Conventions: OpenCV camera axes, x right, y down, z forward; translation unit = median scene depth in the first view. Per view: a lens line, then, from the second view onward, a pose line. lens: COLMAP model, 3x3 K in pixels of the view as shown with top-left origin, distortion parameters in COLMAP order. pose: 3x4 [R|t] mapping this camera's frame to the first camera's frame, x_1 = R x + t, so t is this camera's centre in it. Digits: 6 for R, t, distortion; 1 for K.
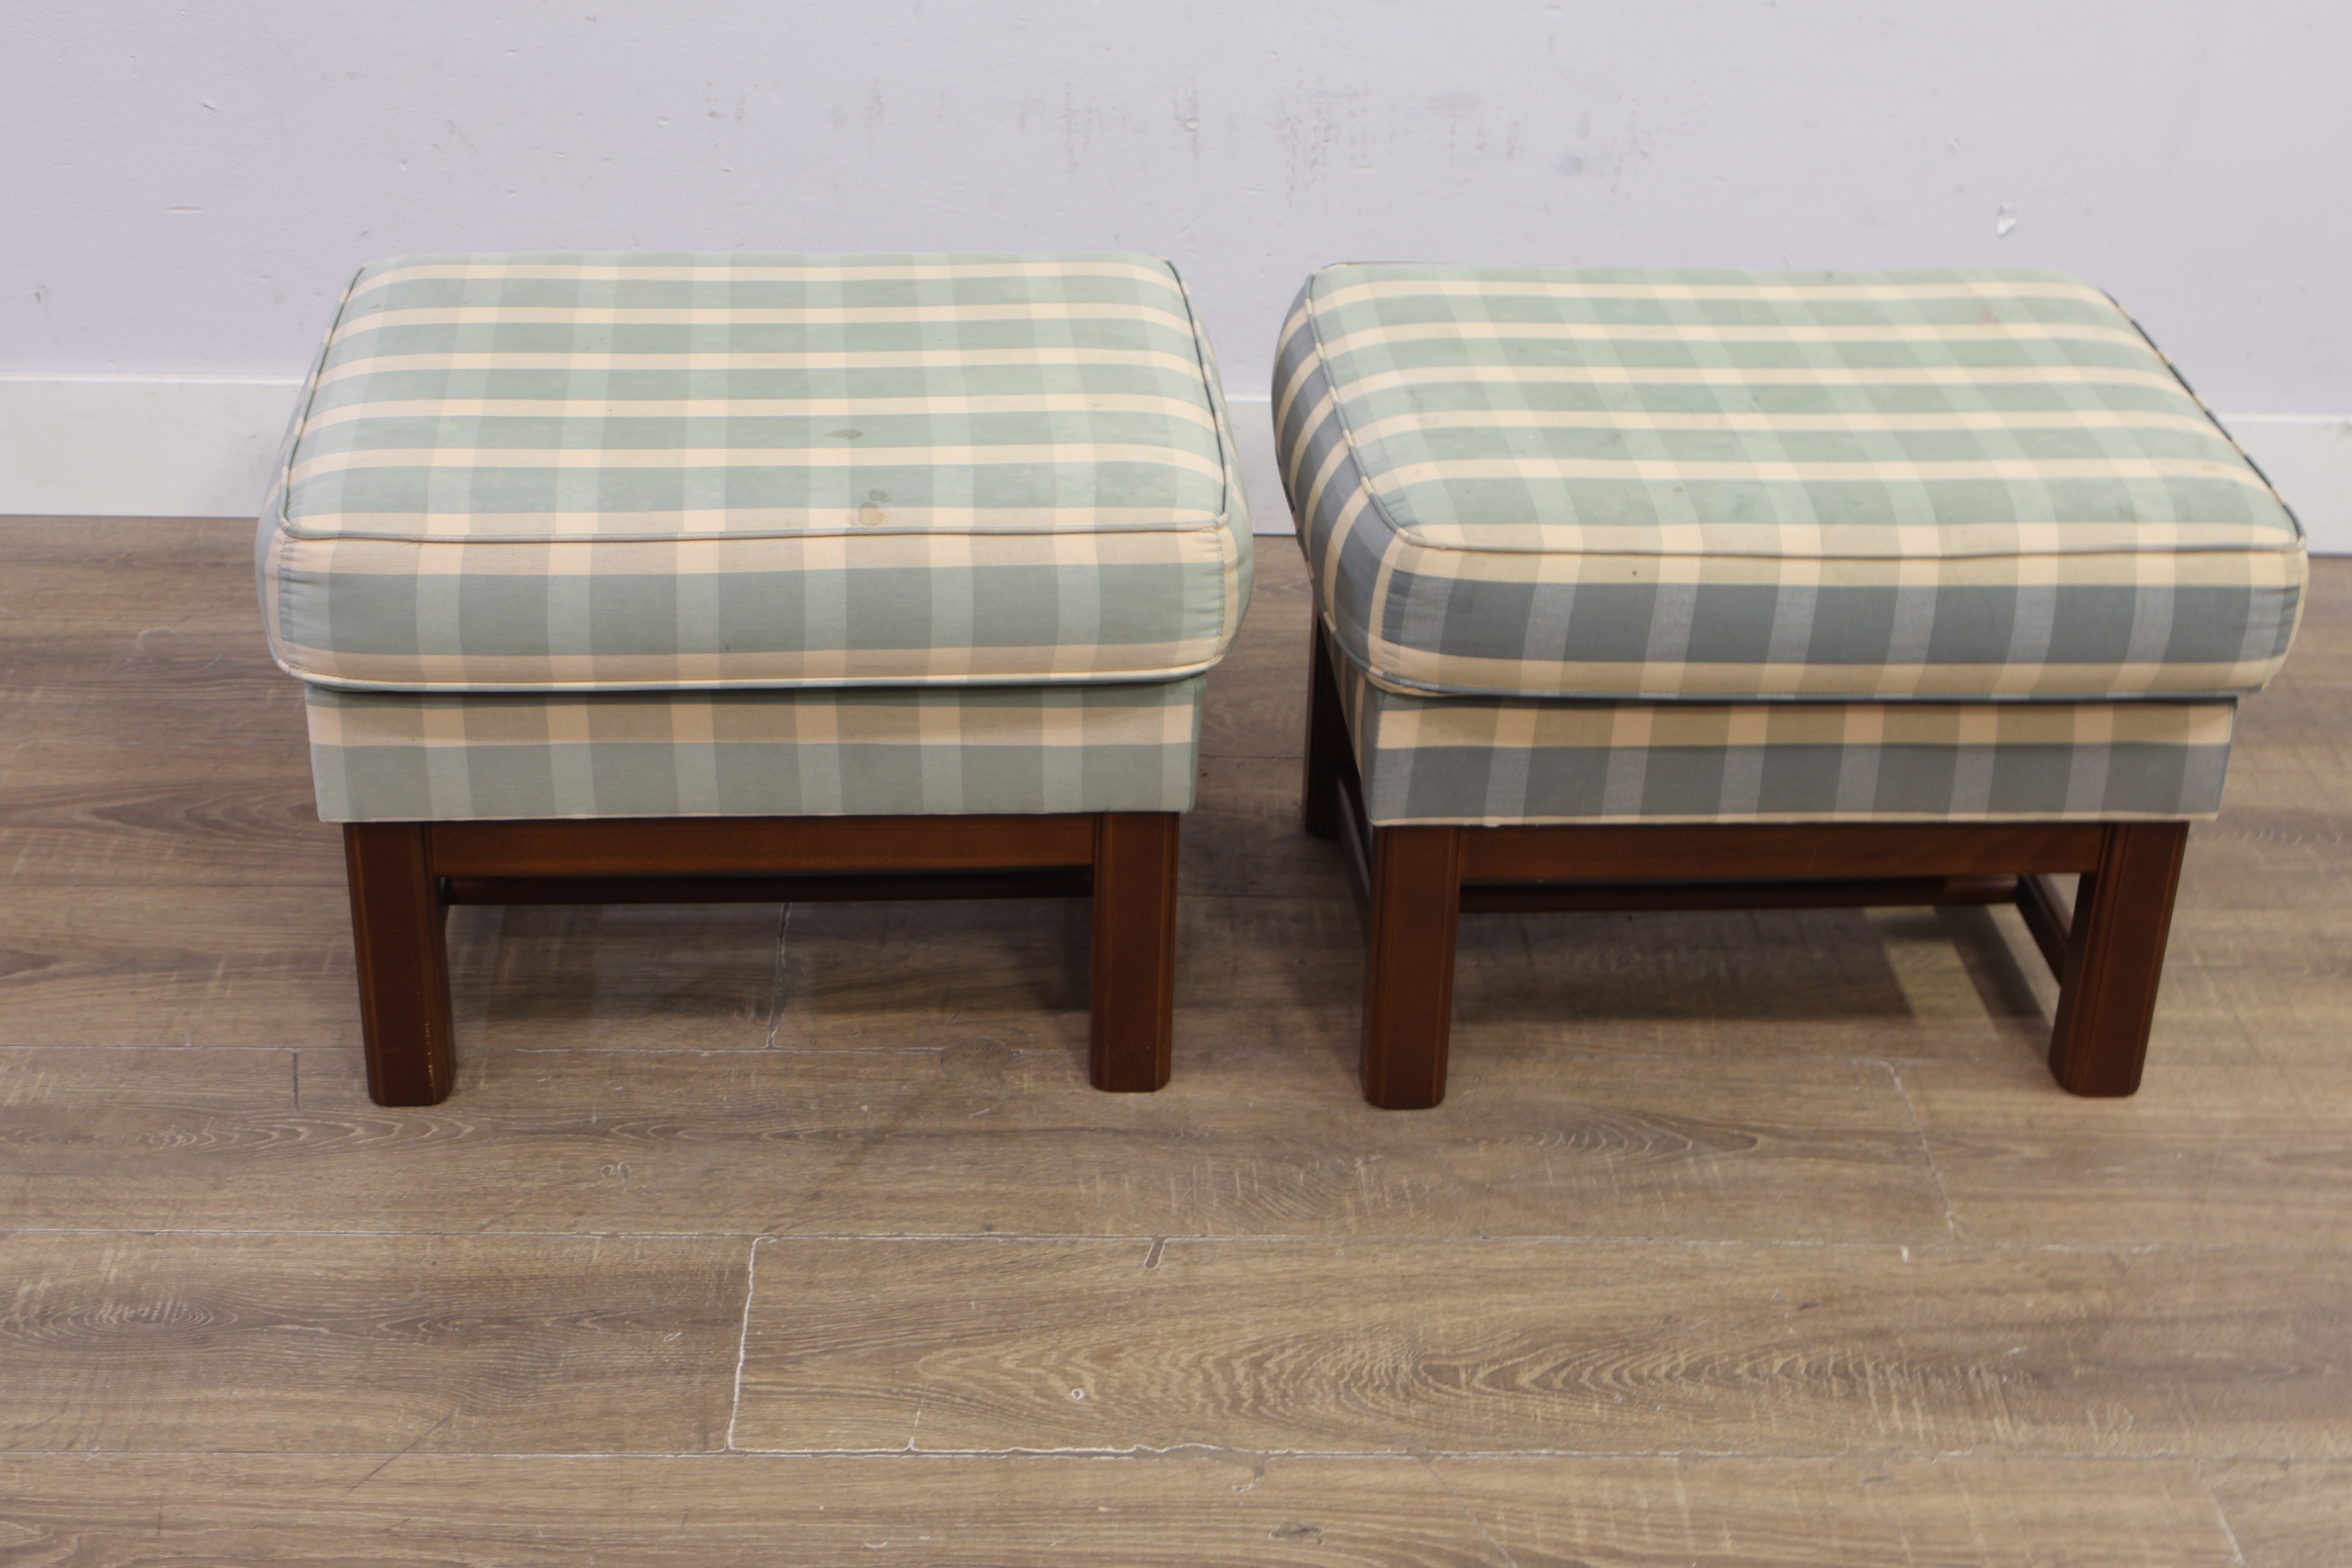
lens RADIAL K [[3654.4, 0, 1186.7], [0, 3654.4, 785.7], [0, 0, 1]] dist [-0.002248, 0.000000]
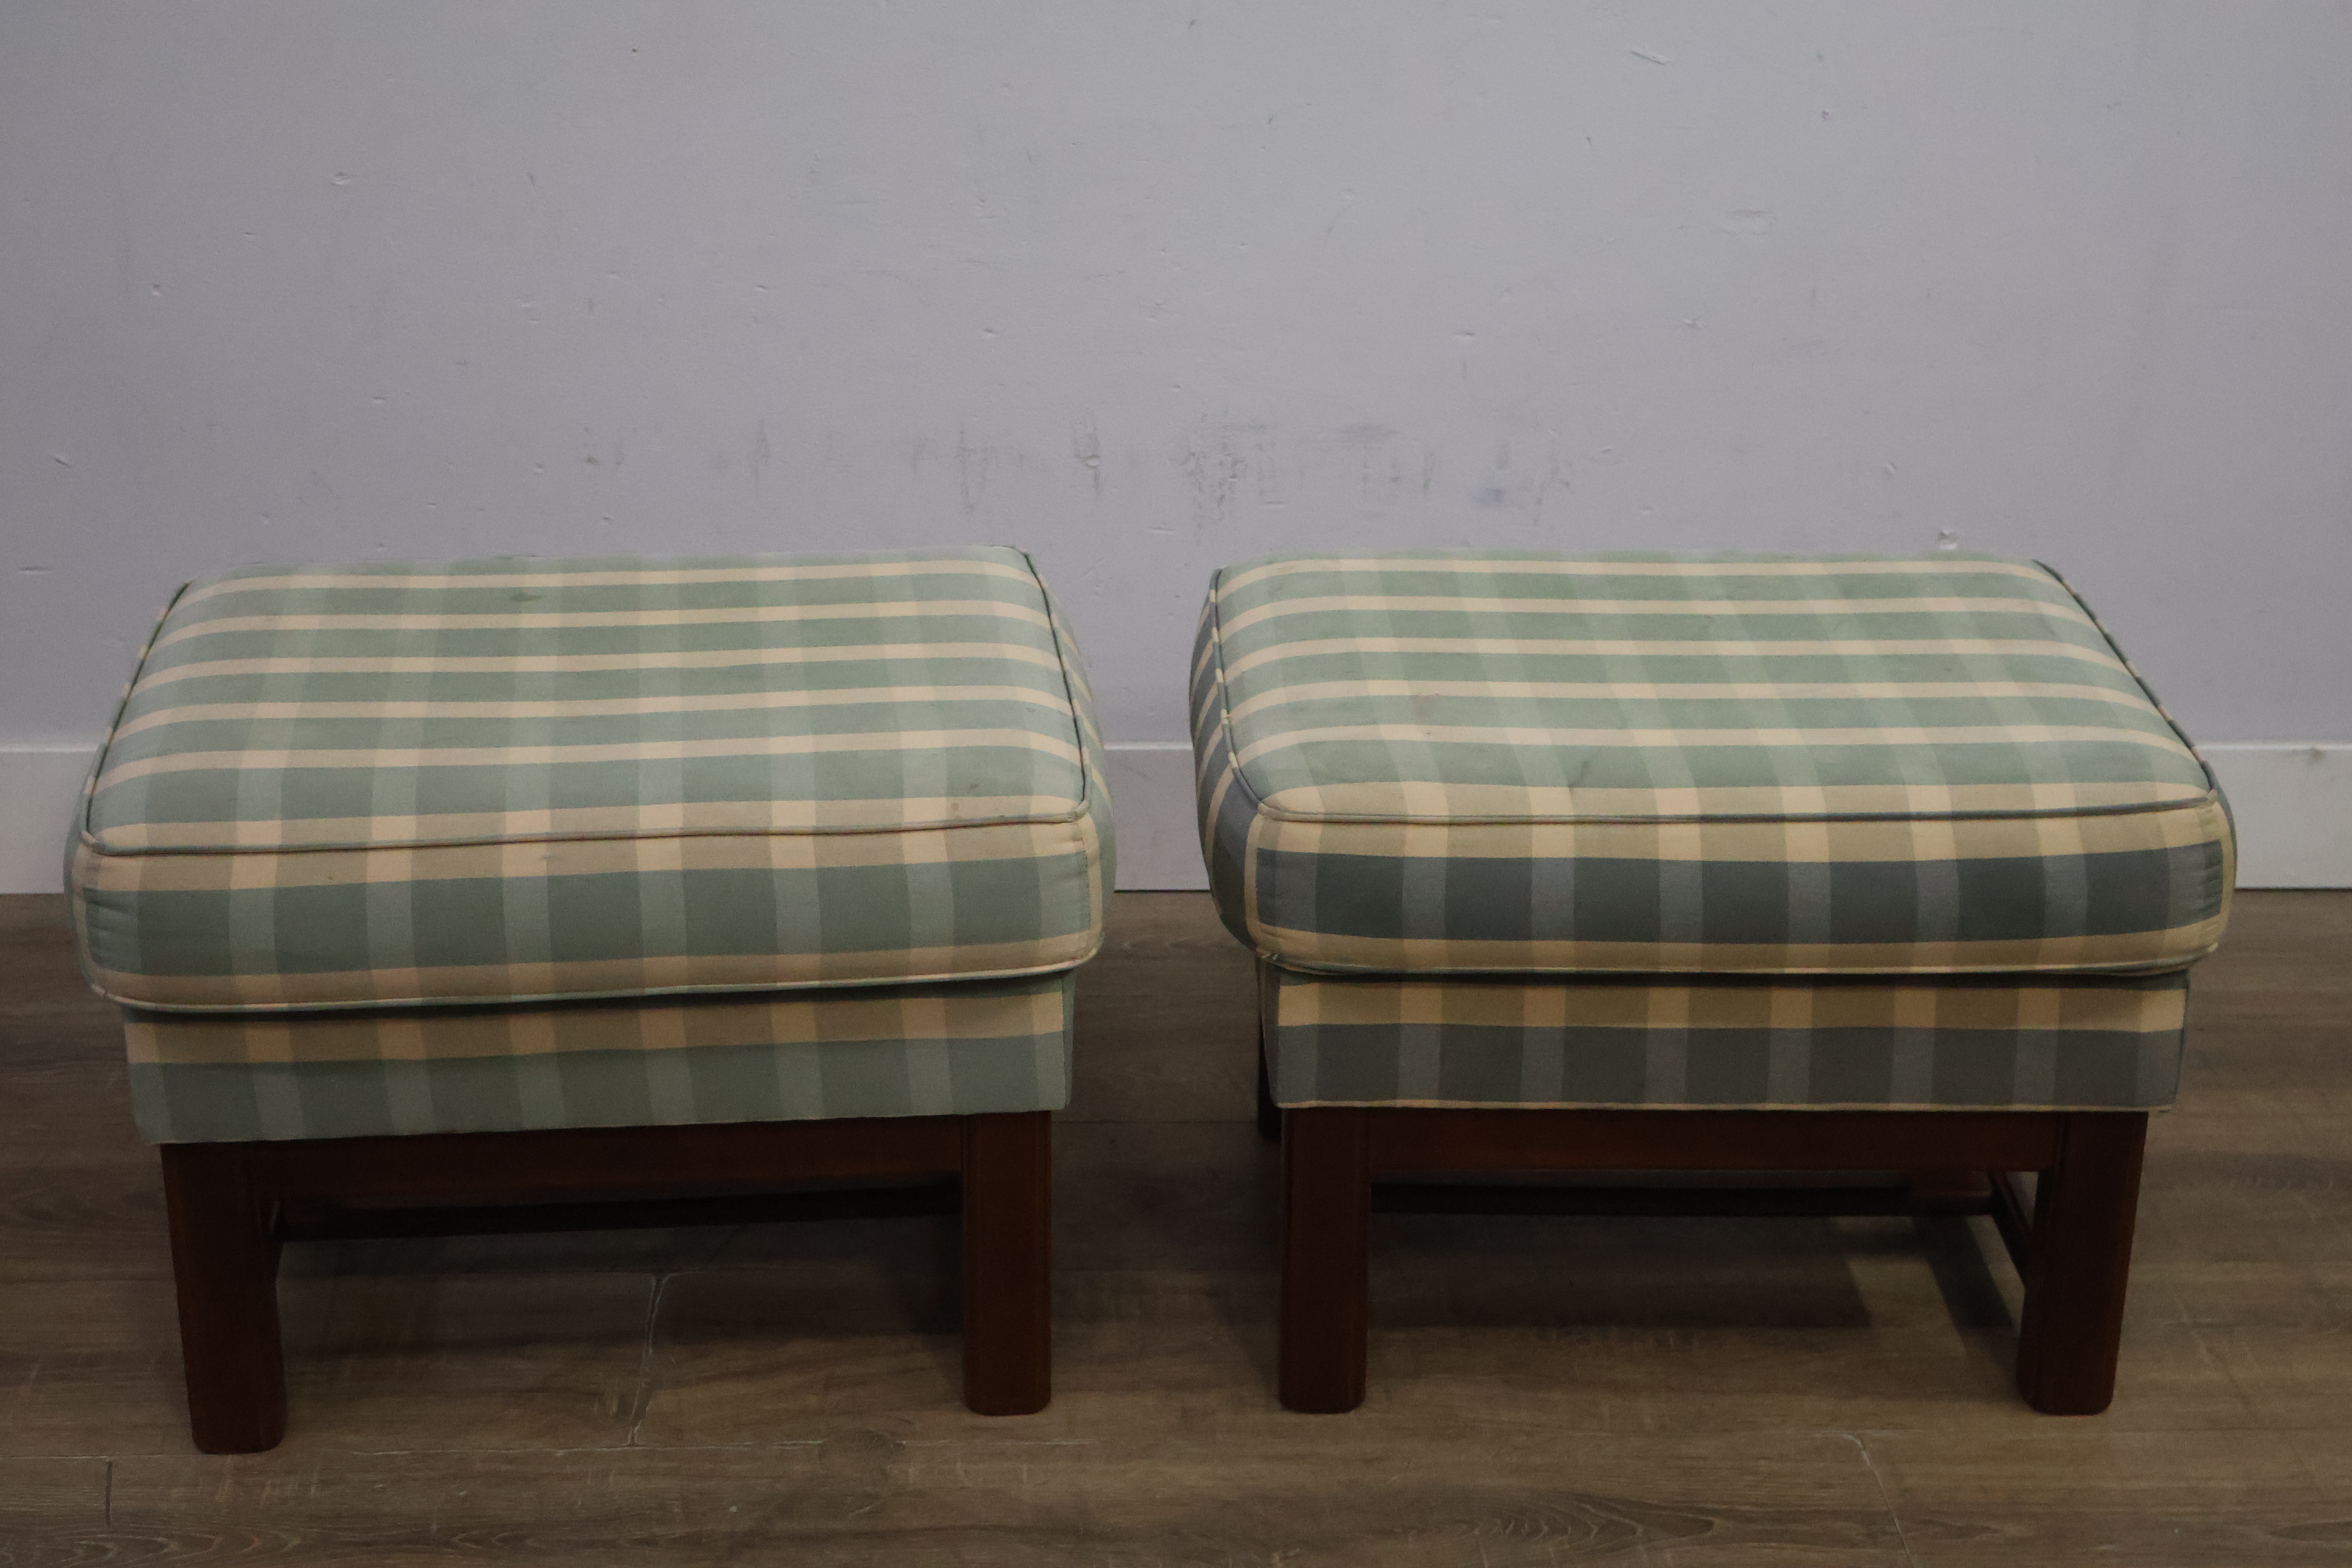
lens RADIAL K [[3654.4, 0, 1187.1], [0, 3654.4, 786.5], [0, 0, 1]] dist [-0.002248, 0.000000]
pose [[0.999767, -0.020018, 0.008044, 0.021798], [0.020785, 0.993667, -0.110429, 0.012533], [-0.005782, 0.110570, 0.993851, 0.076745]]
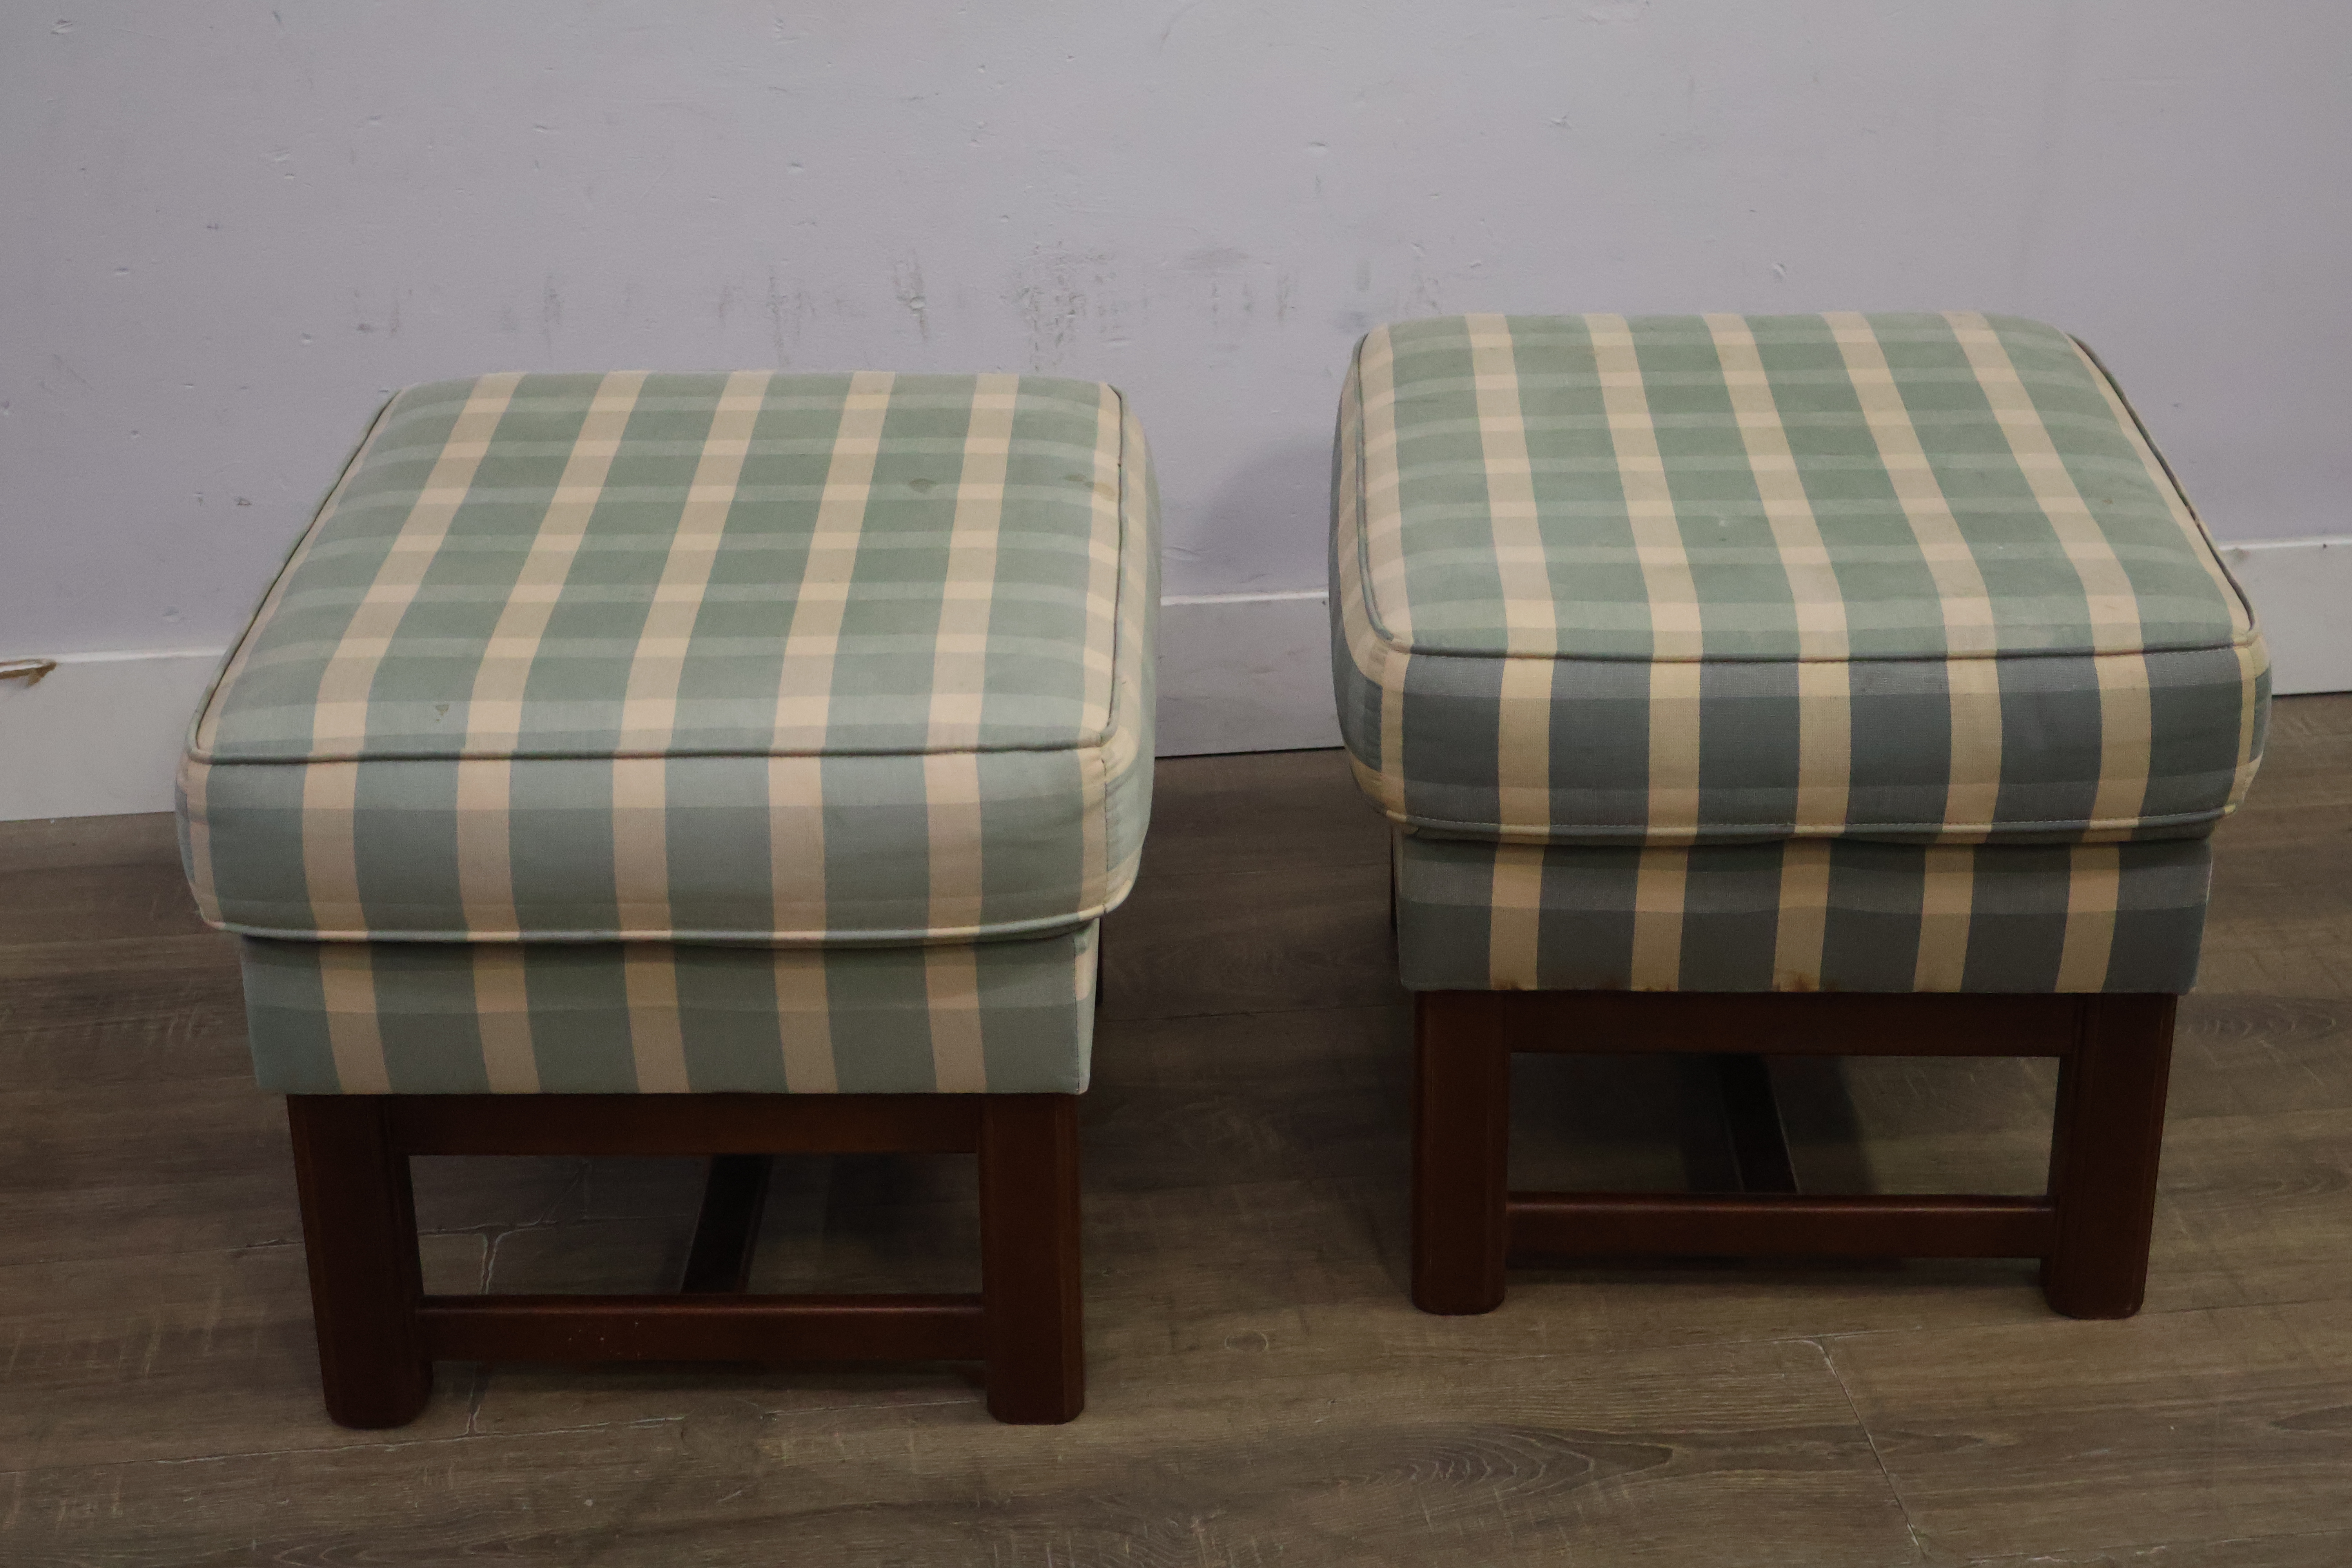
lens RADIAL K [[3654.4, 0, 1182.1], [0, 3654.4, 775.7], [0, 0, 1]] dist [-0.002248, 0.000000]
pose [[0.995912, -0.072745, 0.053553, 0.012466], [0.075909, 0.995331, -0.059616, -0.015180], [-0.048966, 0.063437, 0.996784, 0.173299]]
